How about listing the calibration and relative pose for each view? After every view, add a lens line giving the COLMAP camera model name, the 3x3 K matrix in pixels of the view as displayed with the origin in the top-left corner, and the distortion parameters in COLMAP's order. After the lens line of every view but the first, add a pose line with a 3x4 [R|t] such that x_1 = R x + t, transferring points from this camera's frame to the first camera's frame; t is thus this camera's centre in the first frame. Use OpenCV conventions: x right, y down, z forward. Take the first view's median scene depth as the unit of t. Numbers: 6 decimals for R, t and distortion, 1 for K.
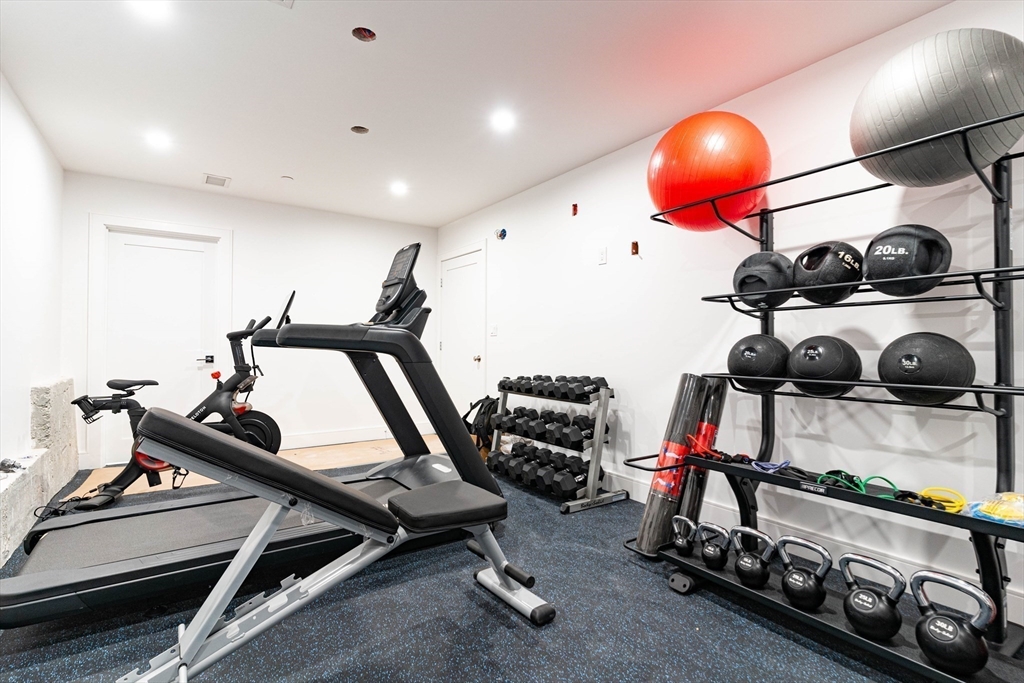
lens RADIAL K [[496.1, 0, 512.0], [0, 496.1, 341.5], [0, 0, 1]] dist [0.001698, 0.000126]
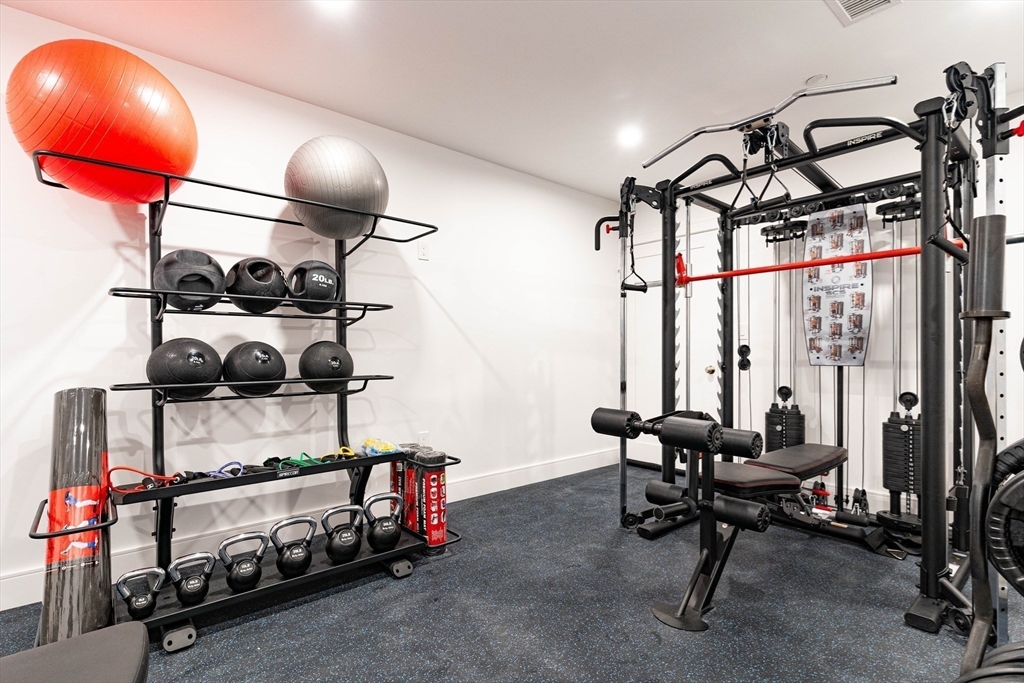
lens RADIAL K [[500.2, 0, 515.1], [0, 500.2, 353.4], [0, 0, 1]] dist [-0.003446, -0.000403]
pose [[-0.124575, -0.002424, 0.992207, -0.532106], [-0.004415, 0.999988, 0.001889, 0.009913], [-0.992200, -0.004145, -0.124584, 0.537138]]
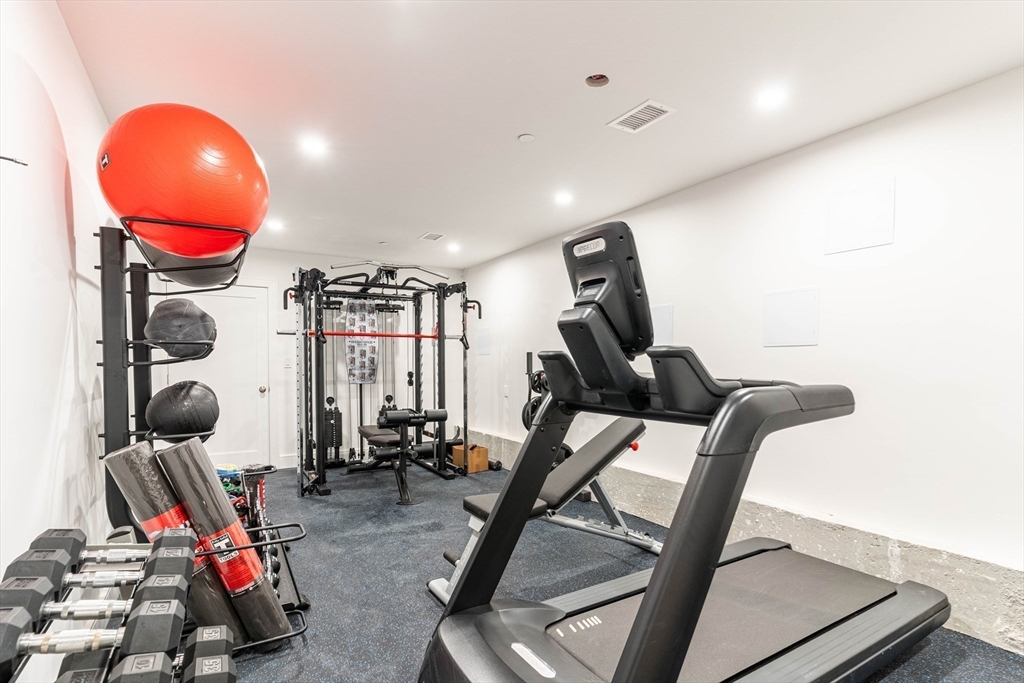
lens RADIAL K [[500.2, 0, 515.1], [0, 500.2, 353.4], [0, 0, 1]] dist [-0.003446, -0.000403]
pose [[-0.998266, -0.002099, 0.058821, -0.207752], [-0.003390, 0.999755, -0.021860, -0.063341], [-0.058761, -0.022021, -0.998029, 2.100472]]
